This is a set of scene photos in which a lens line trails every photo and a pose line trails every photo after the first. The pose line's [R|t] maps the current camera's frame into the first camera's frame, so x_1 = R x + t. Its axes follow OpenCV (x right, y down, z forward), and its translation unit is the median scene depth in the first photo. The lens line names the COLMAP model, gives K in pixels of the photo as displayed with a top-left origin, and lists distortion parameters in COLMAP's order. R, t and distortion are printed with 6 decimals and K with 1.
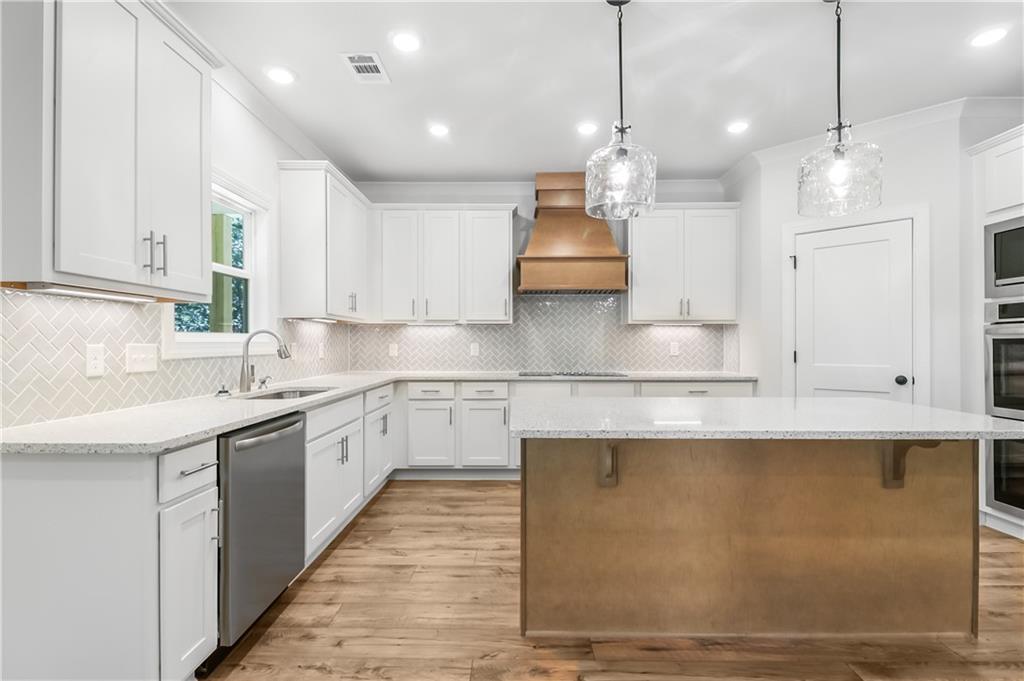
lens RADIAL K [[476.2, 0, 509.7], [0, 476.2, 340.6], [0, 0, 1]] dist [0.001071, -0.007484]
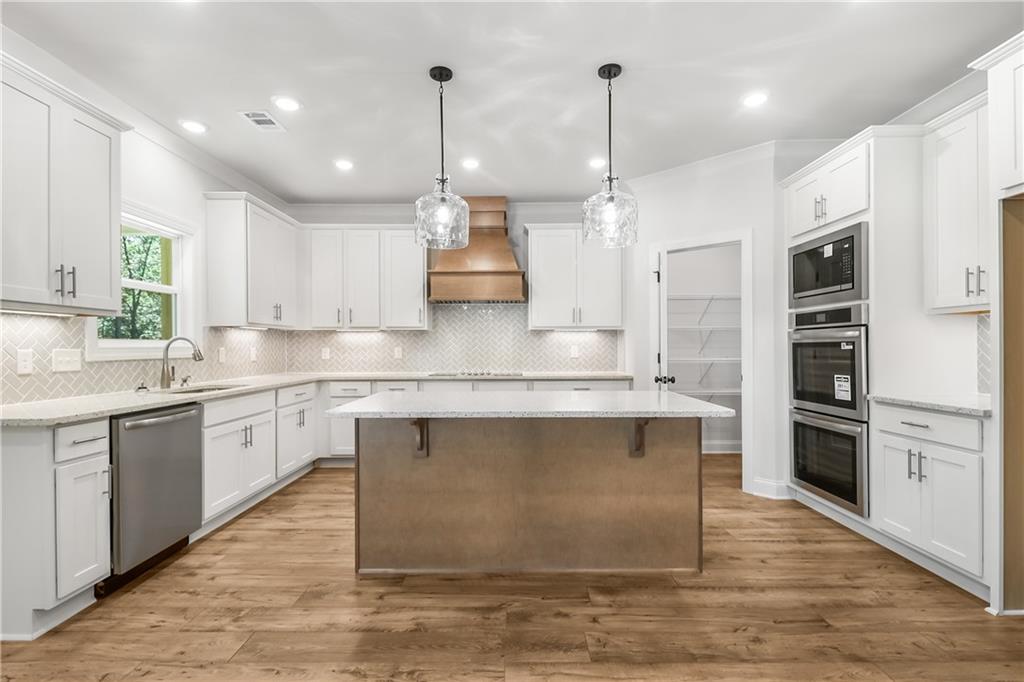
lens RADIAL K [[476.2, 0, 509.6], [0, 476.2, 344.9], [0, 0, 1]] dist [0.001071, -0.007484]
pose [[0.999944, -0.003006, 0.010107, 0.347544], [0.002986, 0.999994, 0.001978, -0.003126], [-0.010113, -0.001947, 0.999947, -0.243799]]
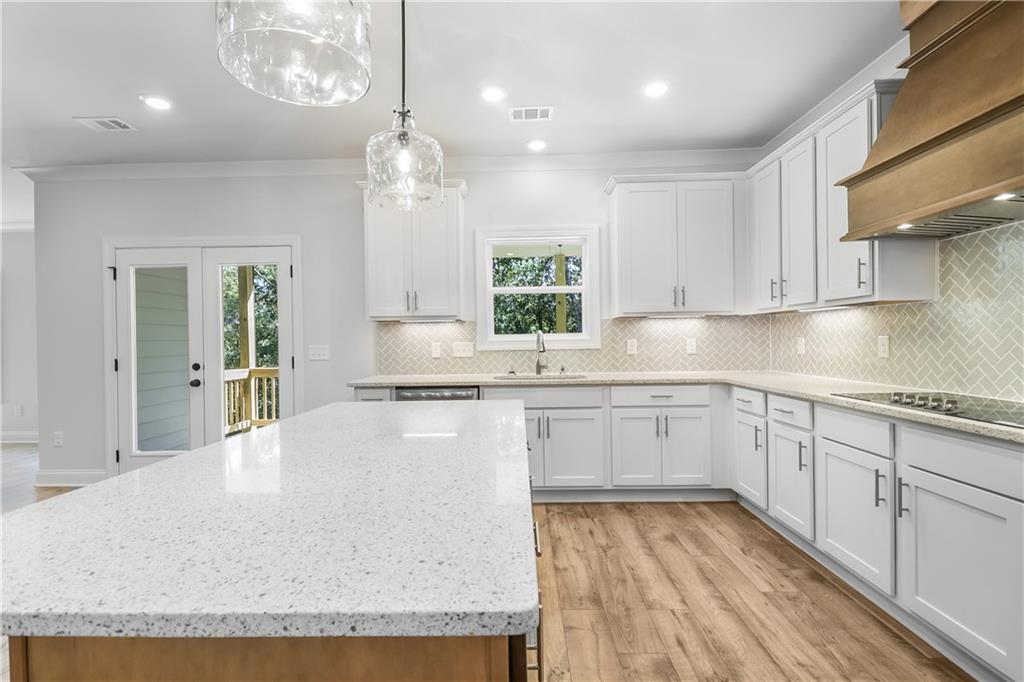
lens RADIAL K [[476.2, 0, 512.2], [0, 476.2, 340.7], [0, 0, 1]] dist [0.001071, -0.007484]
pose [[-0.012348, -0.000798, -0.999923, 1.025060], [0.019219, 0.999815, -0.001035, 0.004916], [0.999739, -0.019230, -0.012331, 1.074402]]
